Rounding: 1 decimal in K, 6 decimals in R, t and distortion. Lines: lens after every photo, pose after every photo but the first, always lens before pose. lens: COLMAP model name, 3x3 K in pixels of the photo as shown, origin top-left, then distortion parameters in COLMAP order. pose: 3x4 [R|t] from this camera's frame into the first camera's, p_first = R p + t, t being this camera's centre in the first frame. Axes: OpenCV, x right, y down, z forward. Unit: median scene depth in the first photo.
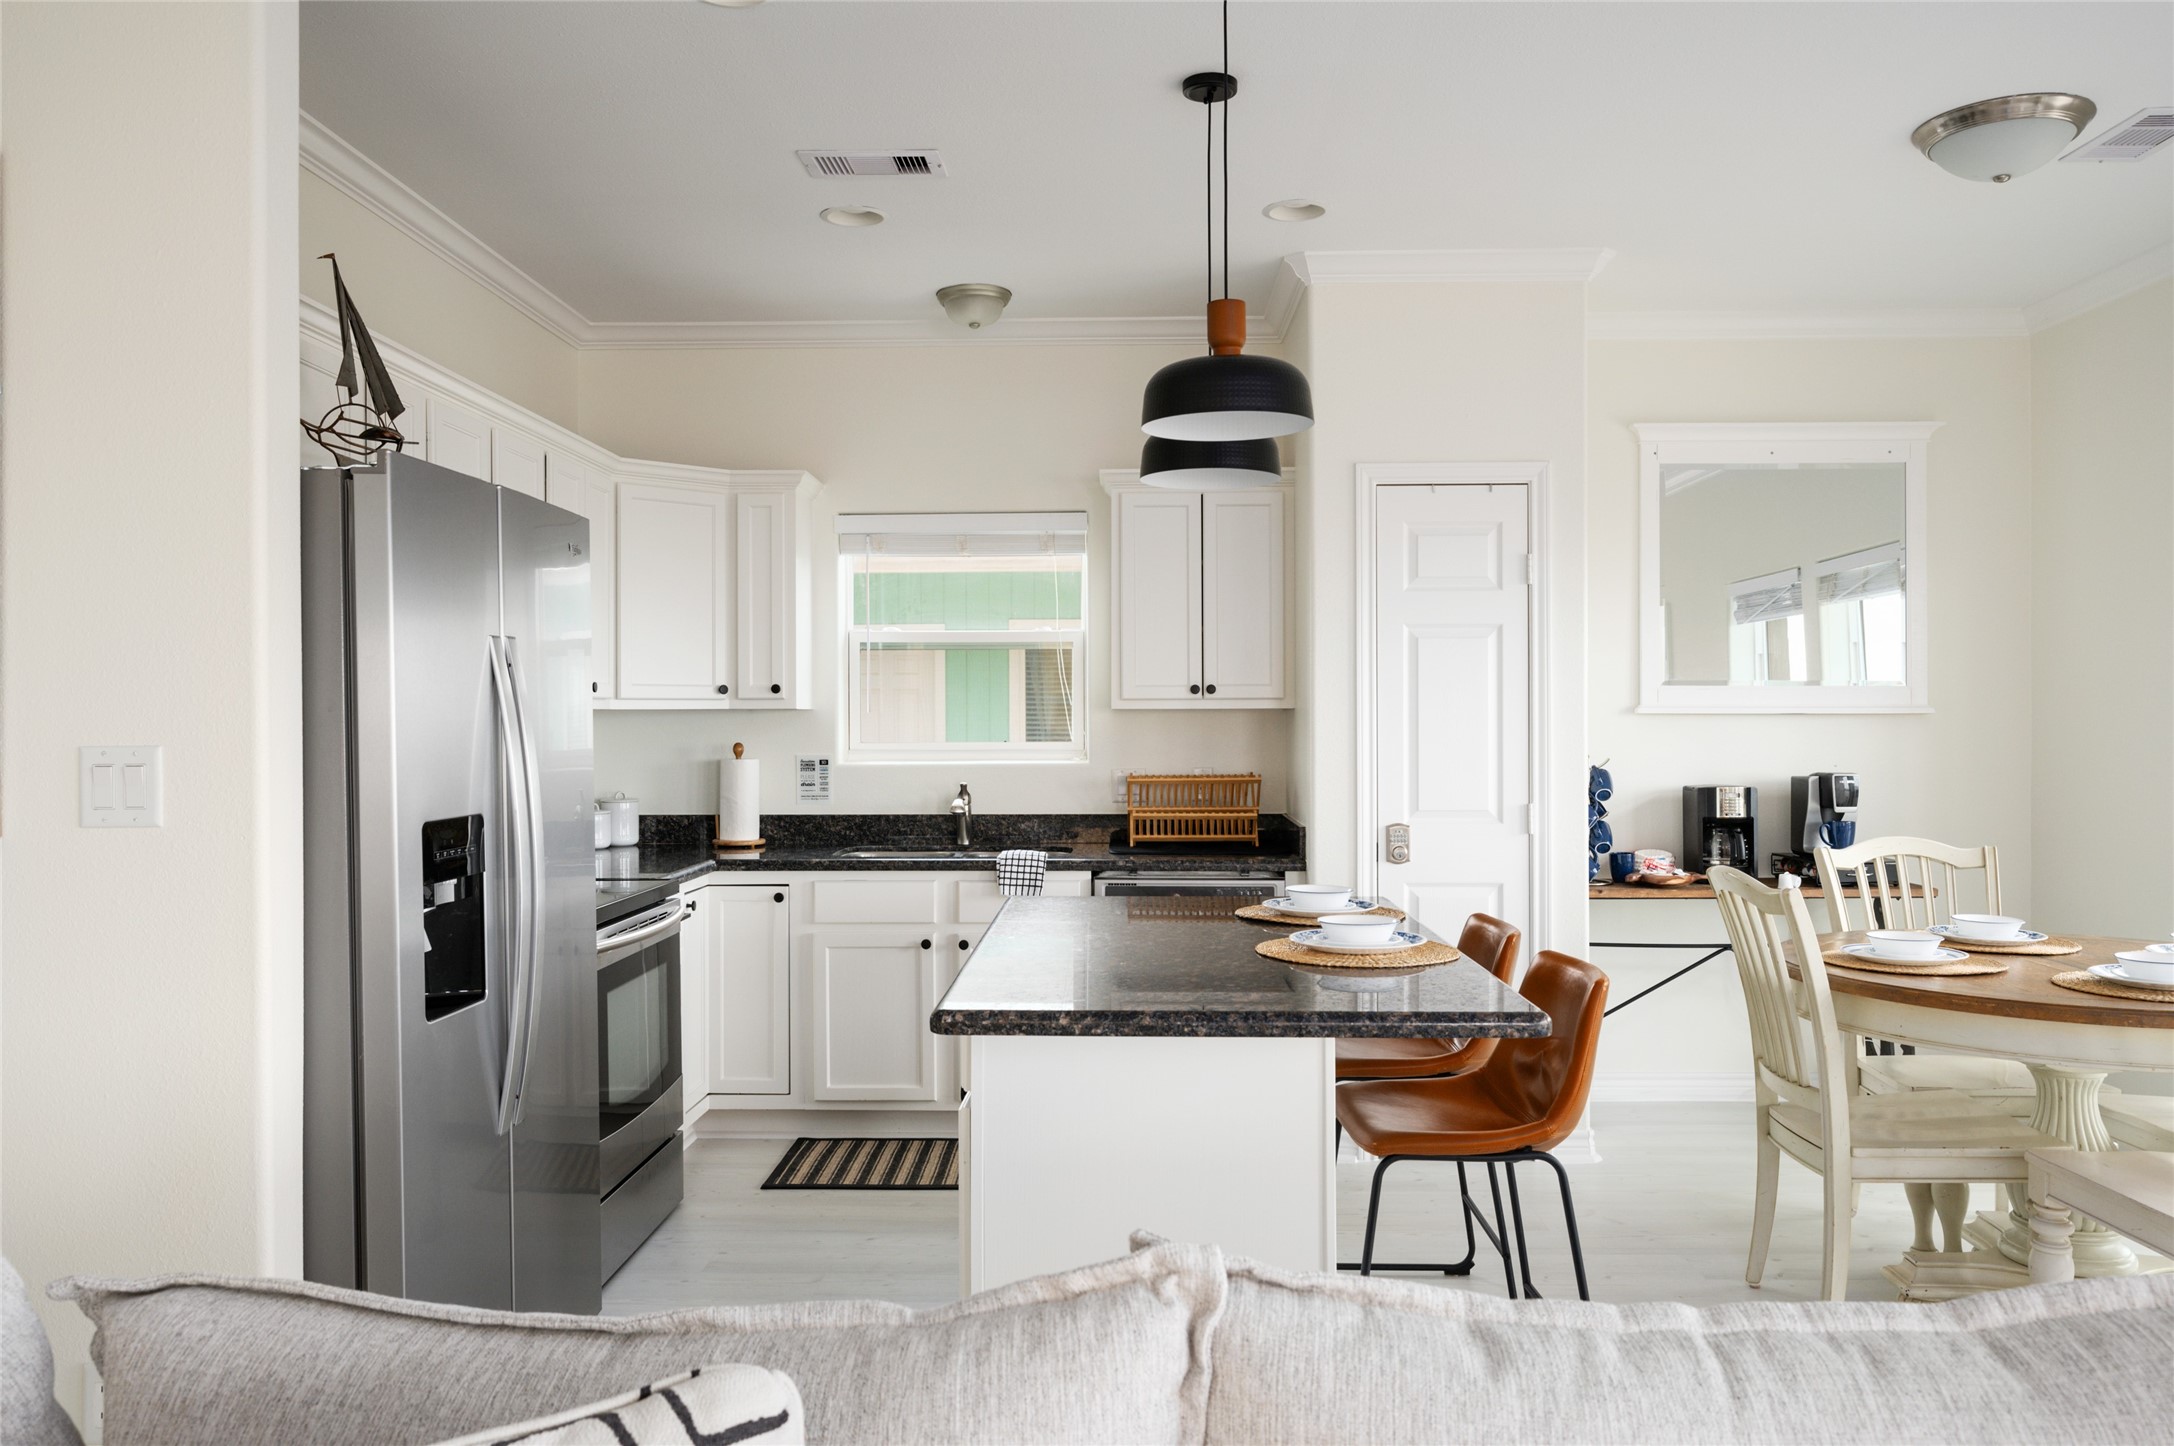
lens RADIAL K [[1598.8, 0, 1098.0], [0, 1598.8, 728.4], [0, 0, 1]] dist [0.001628, -0.004338]
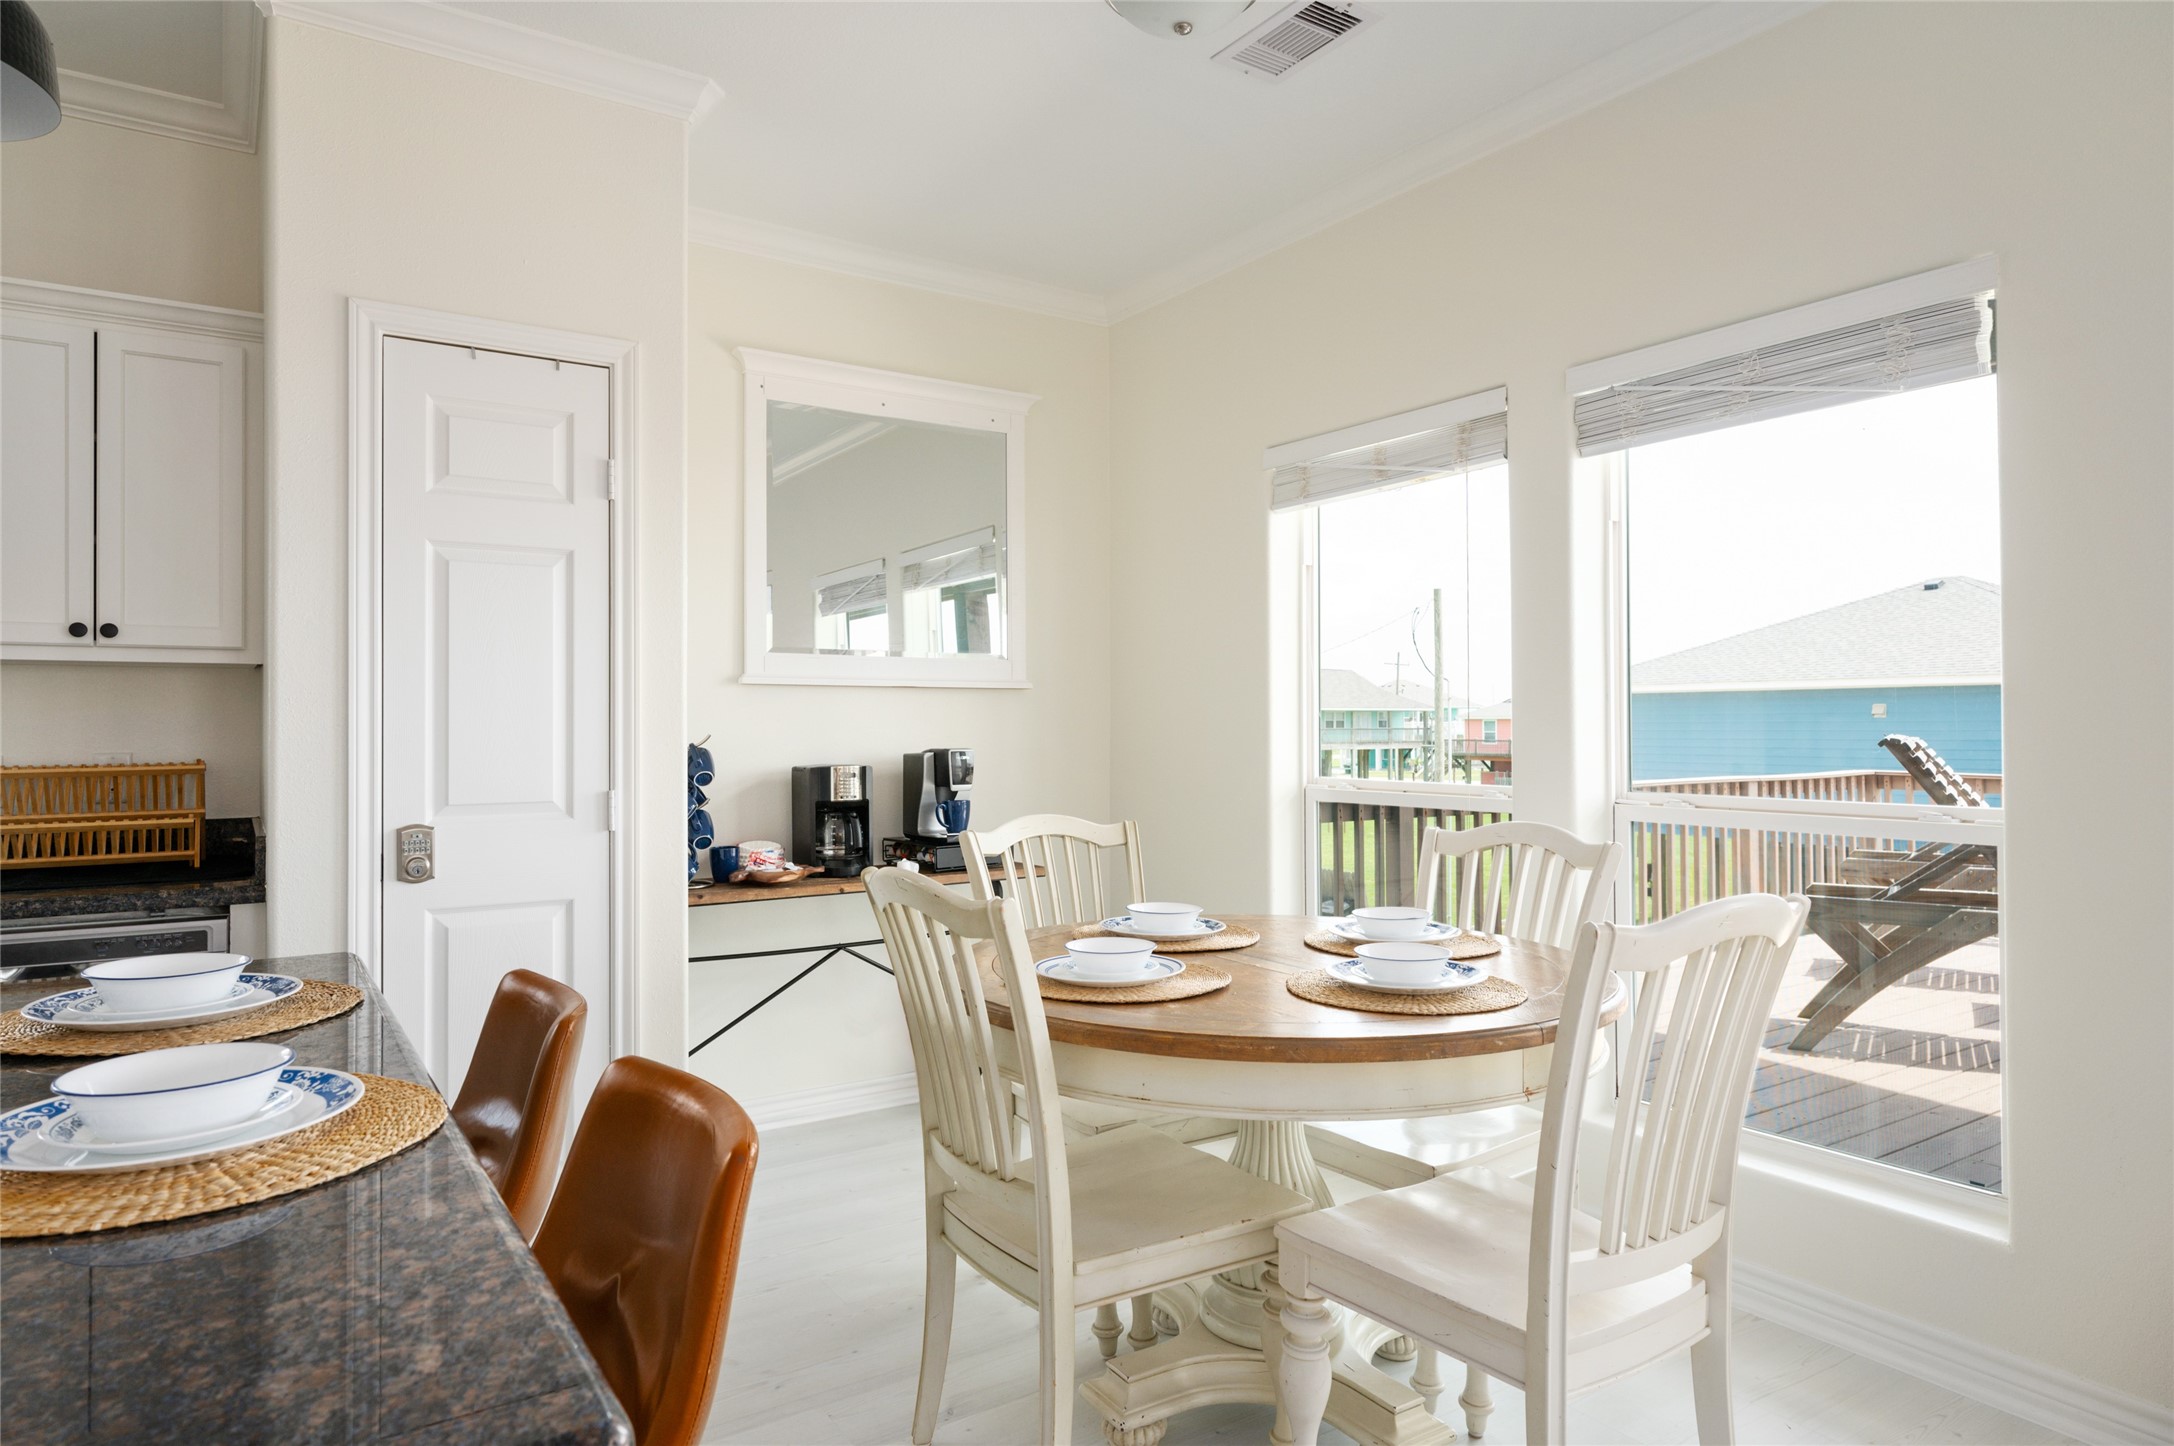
lens RADIAL K [[1279.7, 0, 1069.2], [0, 1279.7, 706.2], [0, 0, 1]] dist [0.004919, 0.003514]
pose [[0.825403, 0.007871, 0.564490, 0.098121], [0.005548, 0.999741, -0.022052, 0.020037], [-0.564517, 0.021333, 0.825146, 0.346973]]
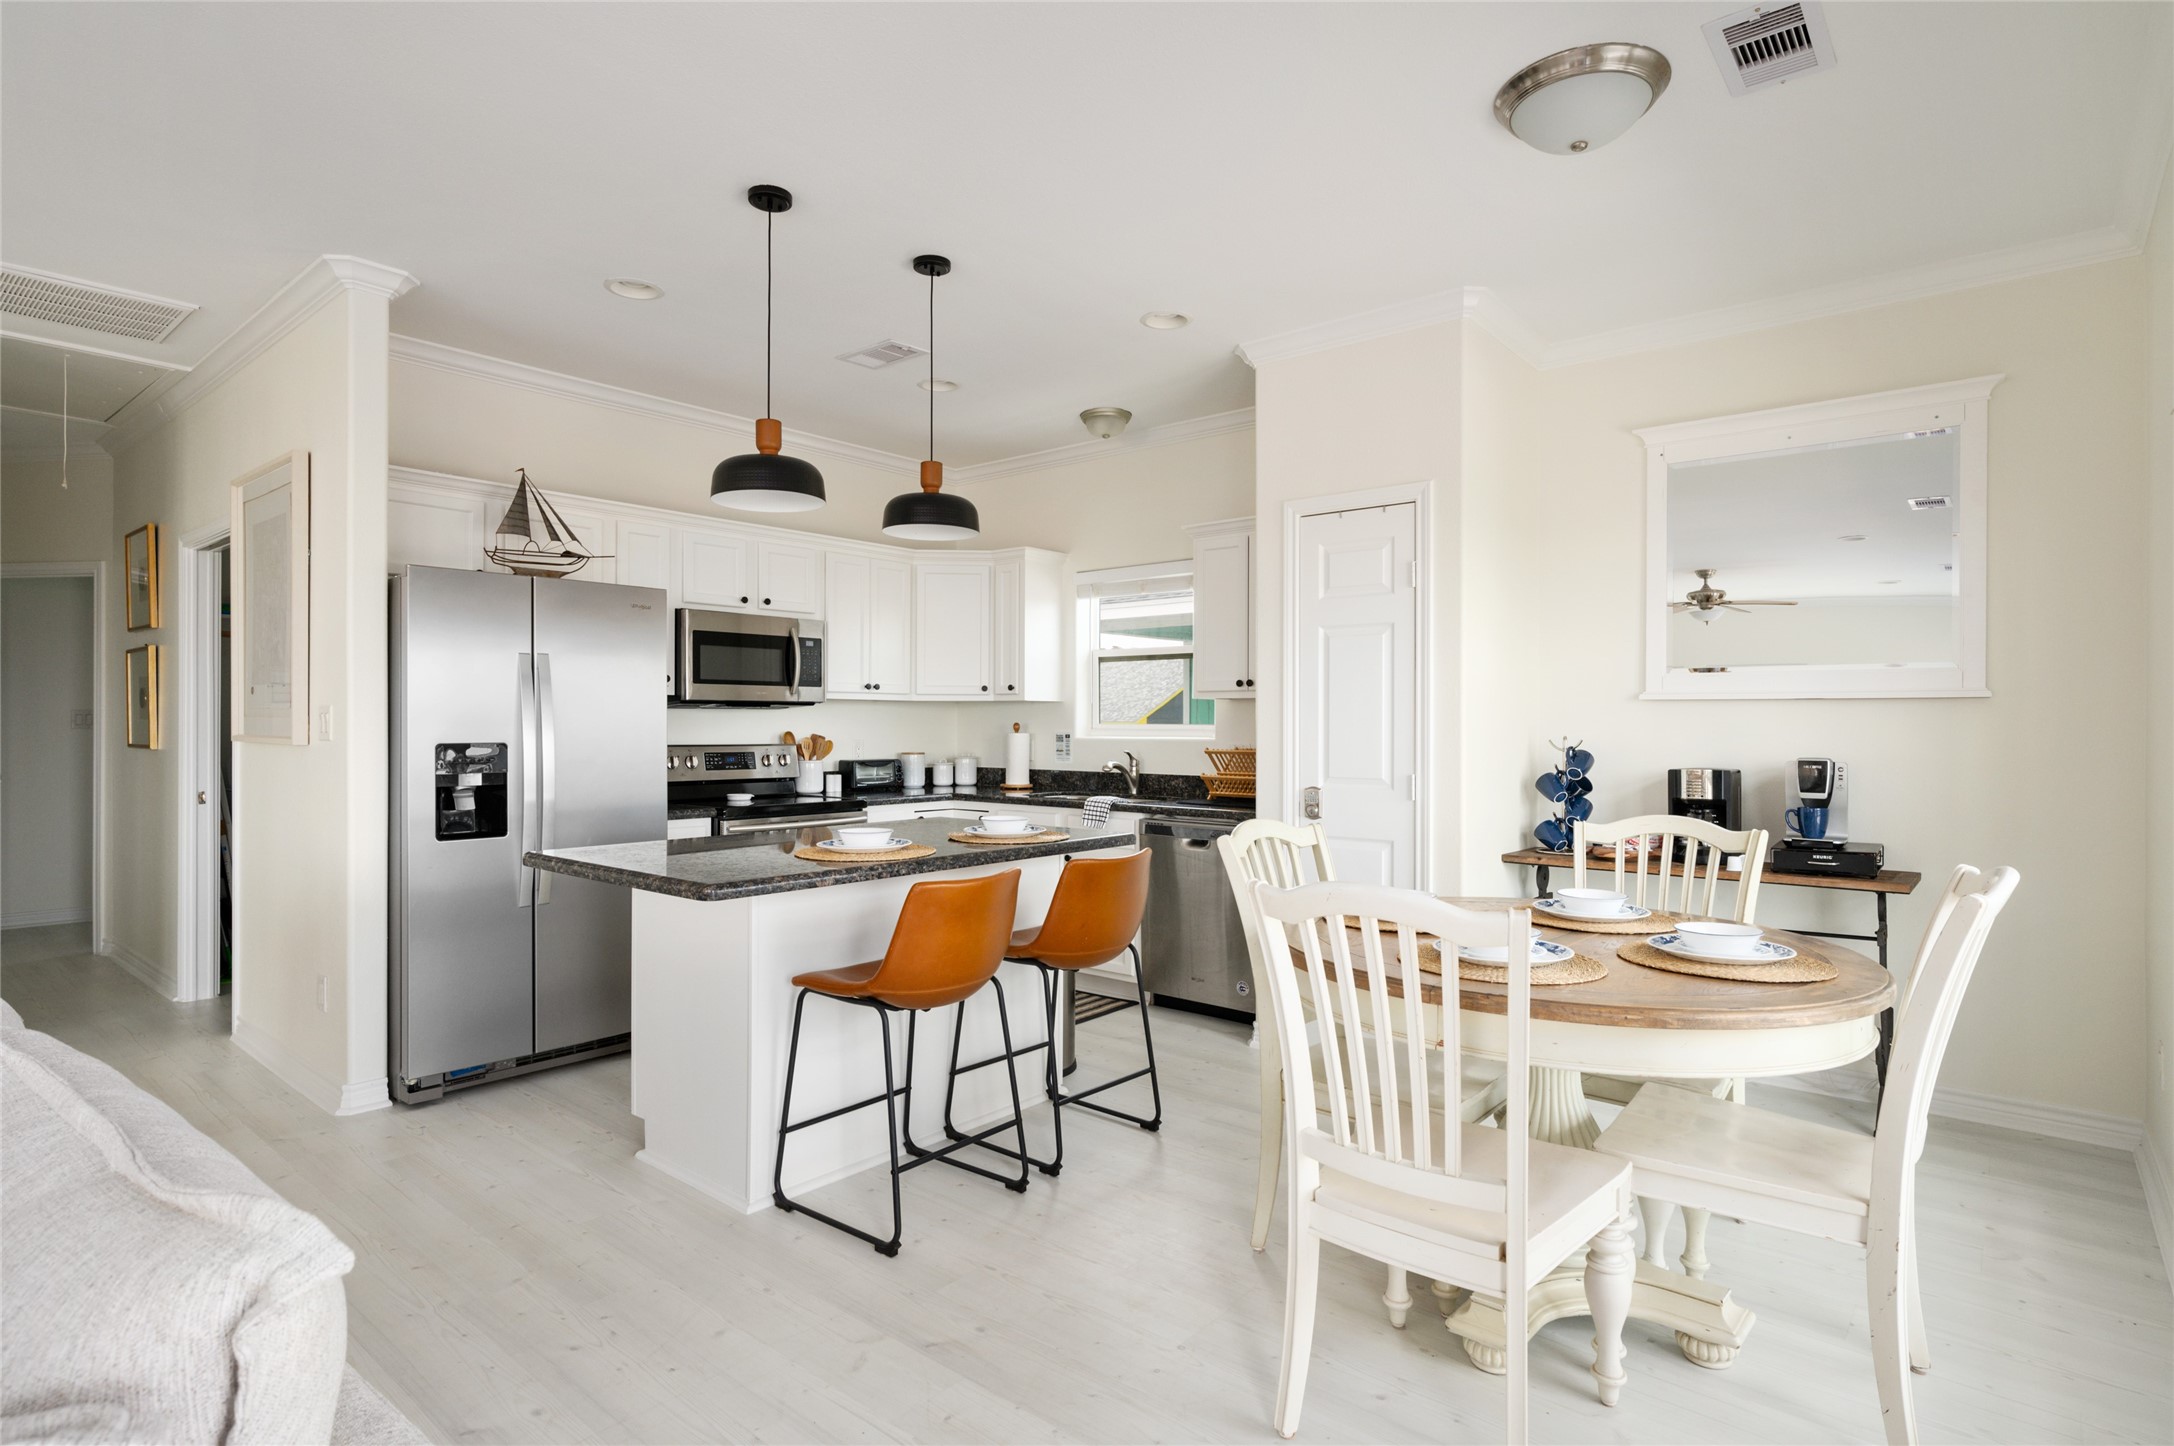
lens RADIAL K [[1111.9, 0, 1086.4], [0, 1111.9, 722.2], [0, 0, 1]] dist [0.000921, -0.002230]
pose [[0.781956, 0.004881, -0.623314, 0.537495], [-0.008007, 0.999965, -0.002214, 0.011027], [0.623282, 0.006722, 0.781968, 0.196497]]
